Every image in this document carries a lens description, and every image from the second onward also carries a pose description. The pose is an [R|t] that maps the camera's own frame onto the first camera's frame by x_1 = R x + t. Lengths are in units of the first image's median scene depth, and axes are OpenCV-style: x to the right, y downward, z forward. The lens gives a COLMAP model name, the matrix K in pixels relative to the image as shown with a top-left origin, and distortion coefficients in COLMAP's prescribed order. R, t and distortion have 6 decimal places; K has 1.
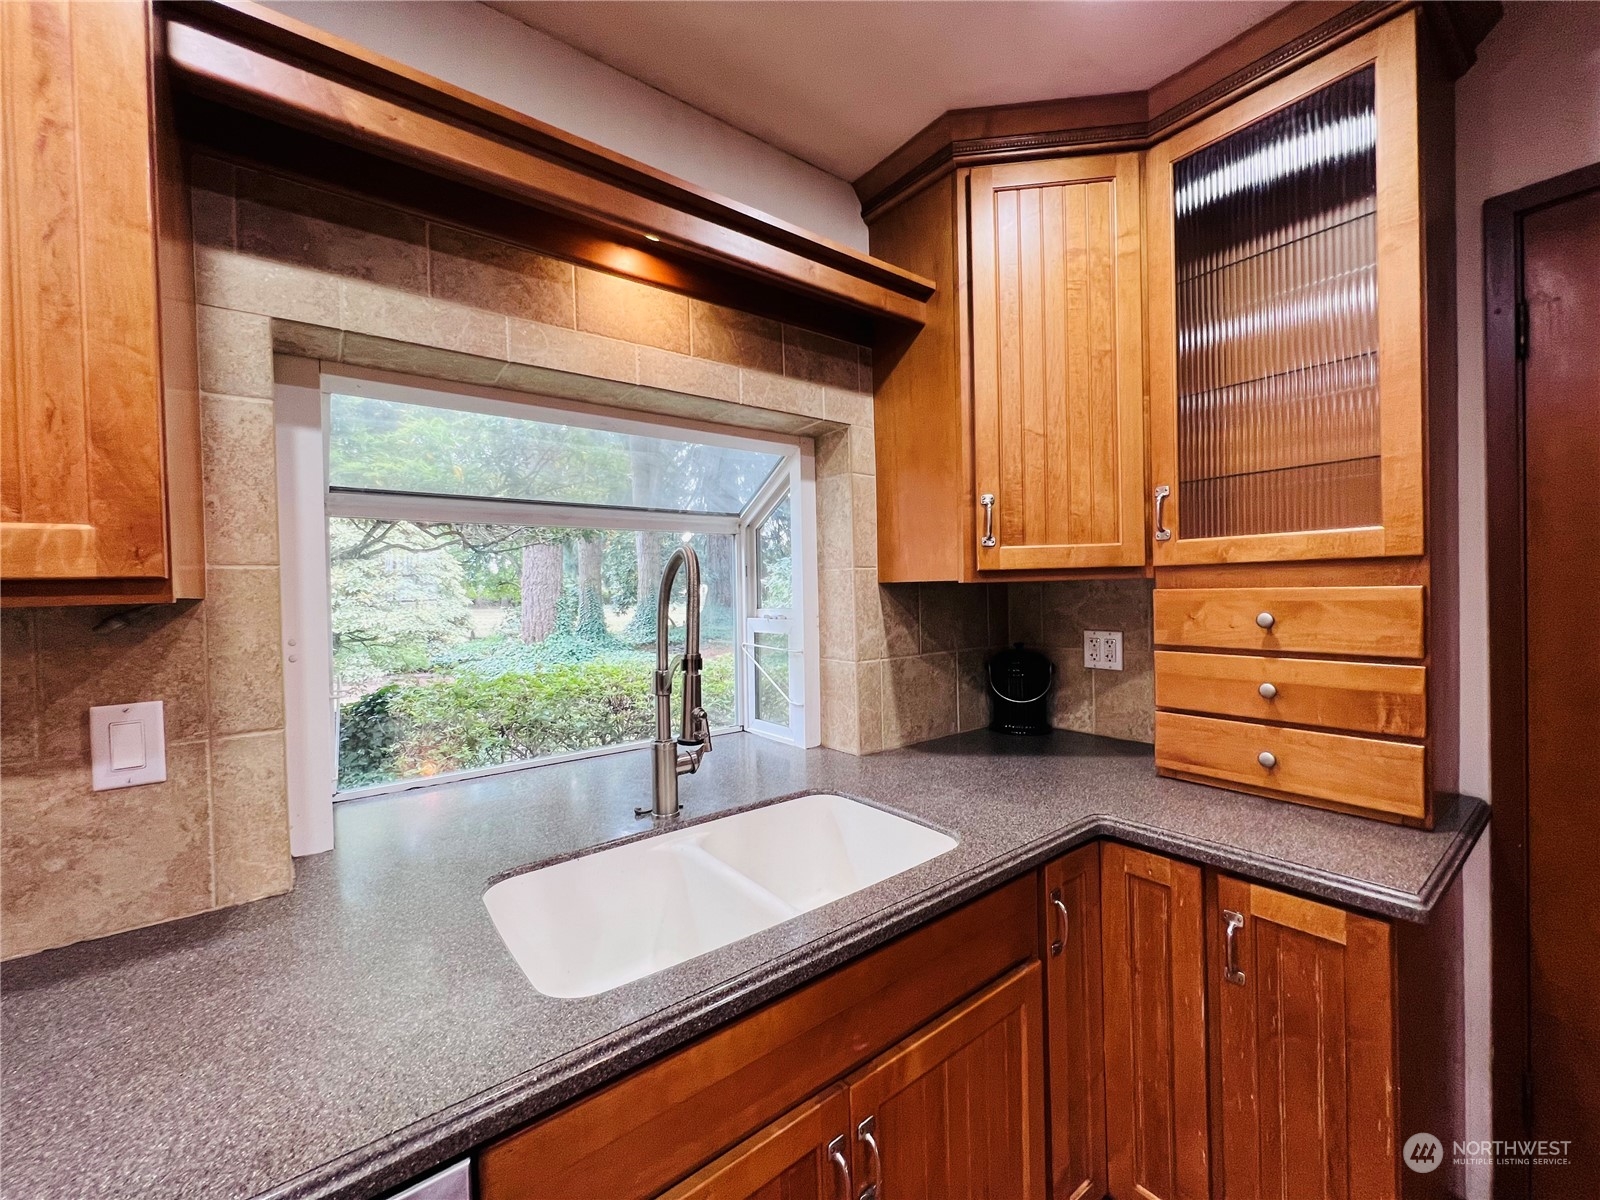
lens RADIAL K [[638.6, 0, 796.9], [0, 638.6, 598.3], [0, 0, 1]] dist [0.000100, 0.000122]
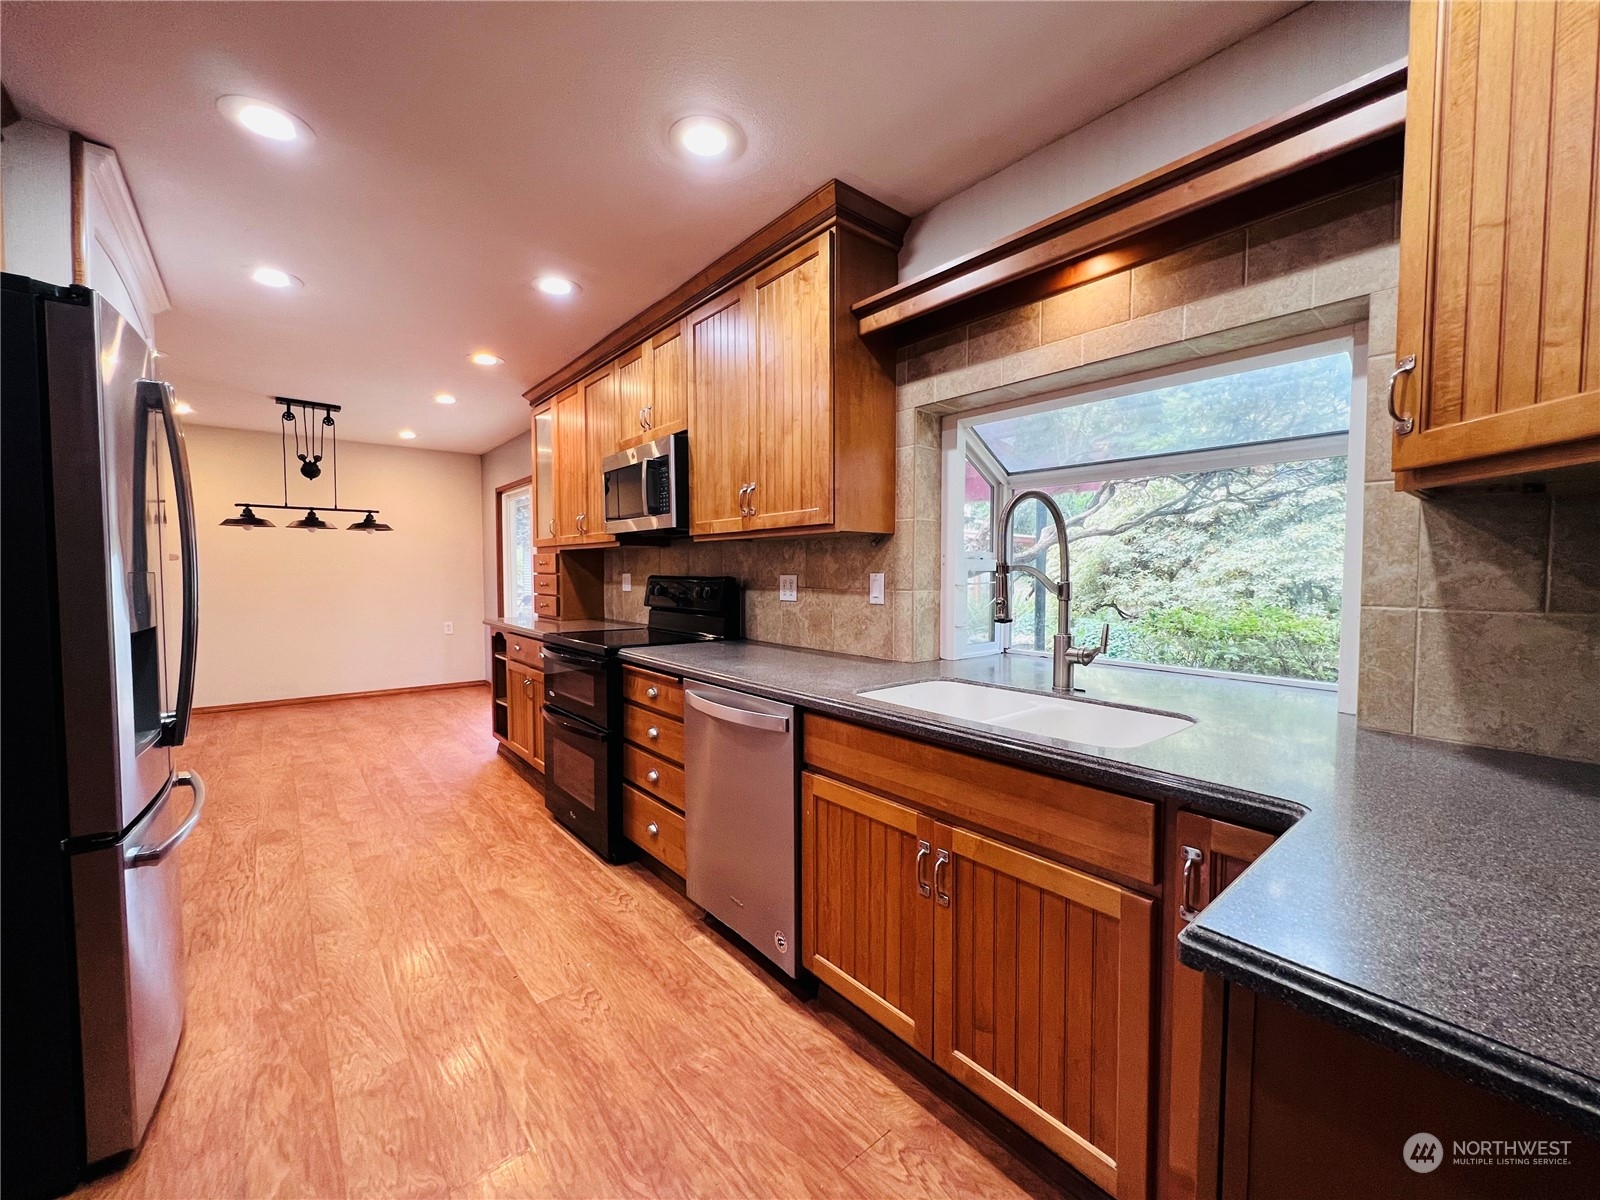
lens RADIAL K [[638.6, 0, 800.8], [0, 638.6, 597.6], [0, 0, 1]] dist [0.000100, 0.000122]
pose [[0.043433, 0.065942, -0.996878, 1.005386], [-0.015714, 0.997741, 0.065314, 0.059950], [0.998933, 0.012828, 0.044371, 0.352528]]
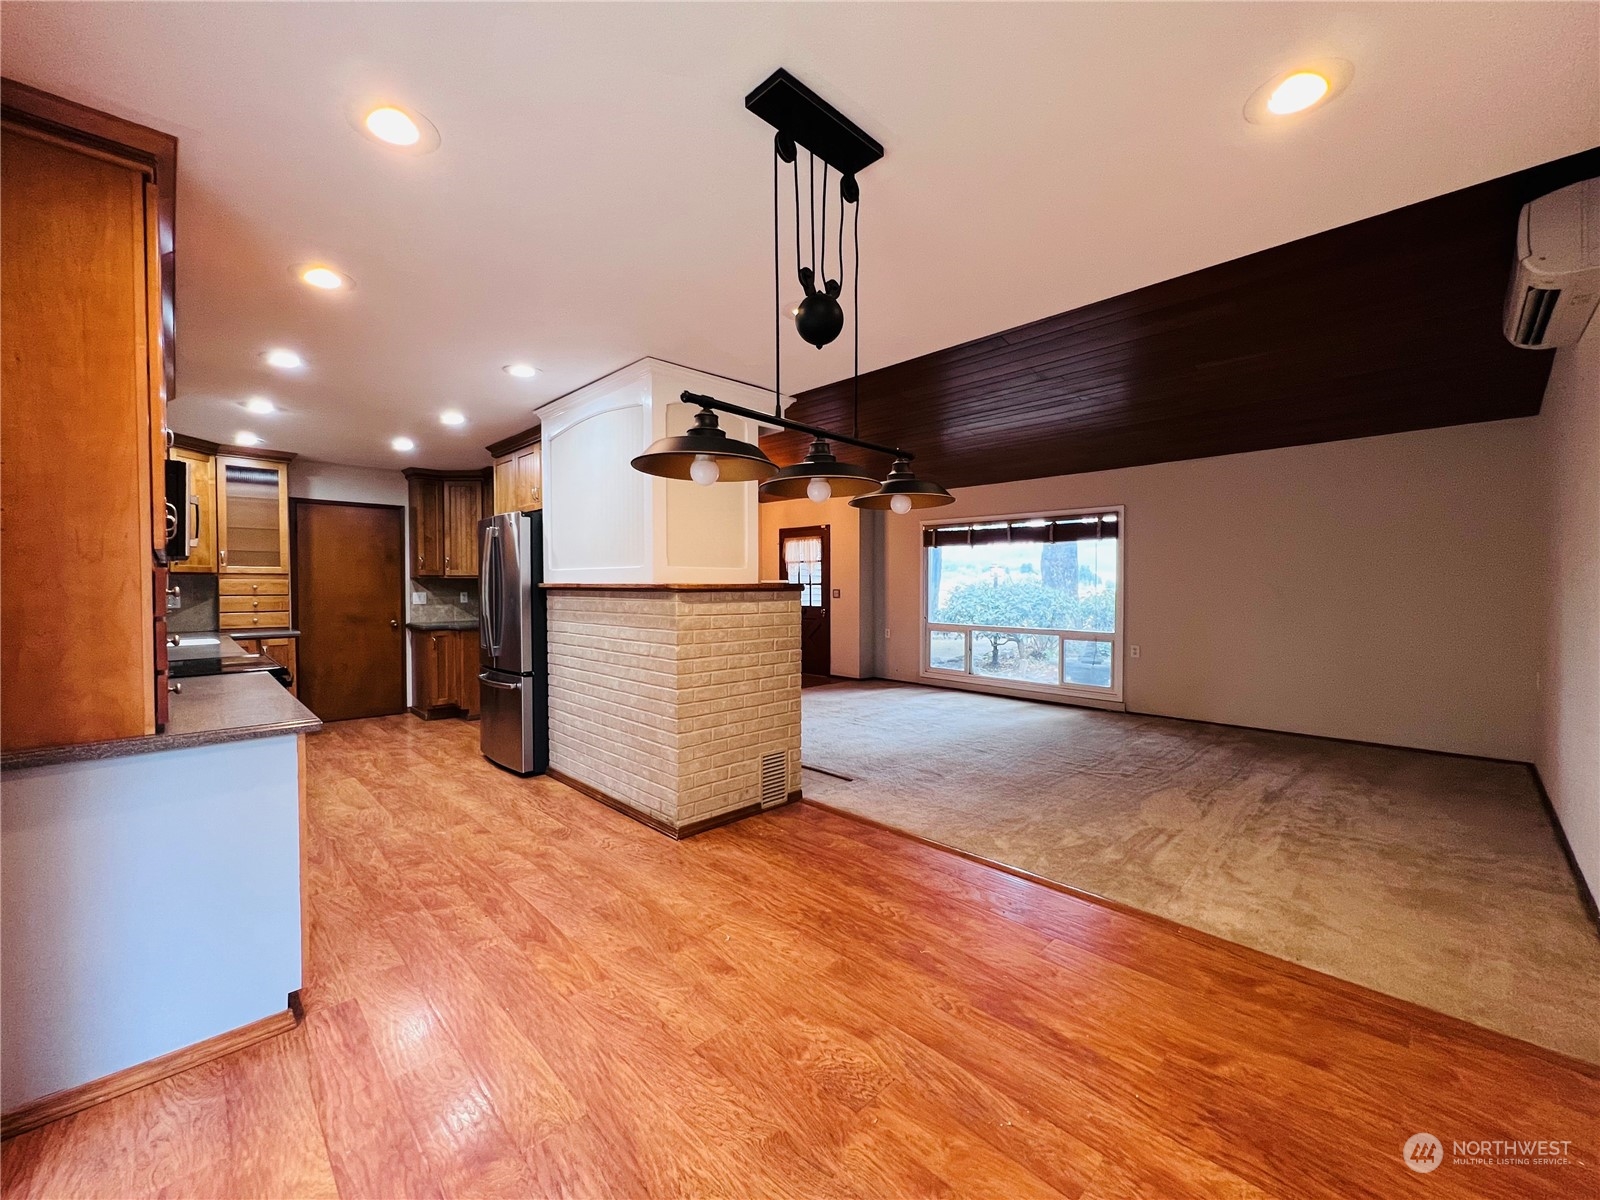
lens RADIAL K [[638.6, 0, 796.1], [0, 638.6, 596.9], [0, 0, 1]] dist [0.000100, 0.000122]
pose [[-0.121106, 0.008618, 0.992602, -3.379473], [0.015686, 0.999854, -0.006767, 0.159095], [-0.992516, 0.014750, -0.121224, -1.770468]]
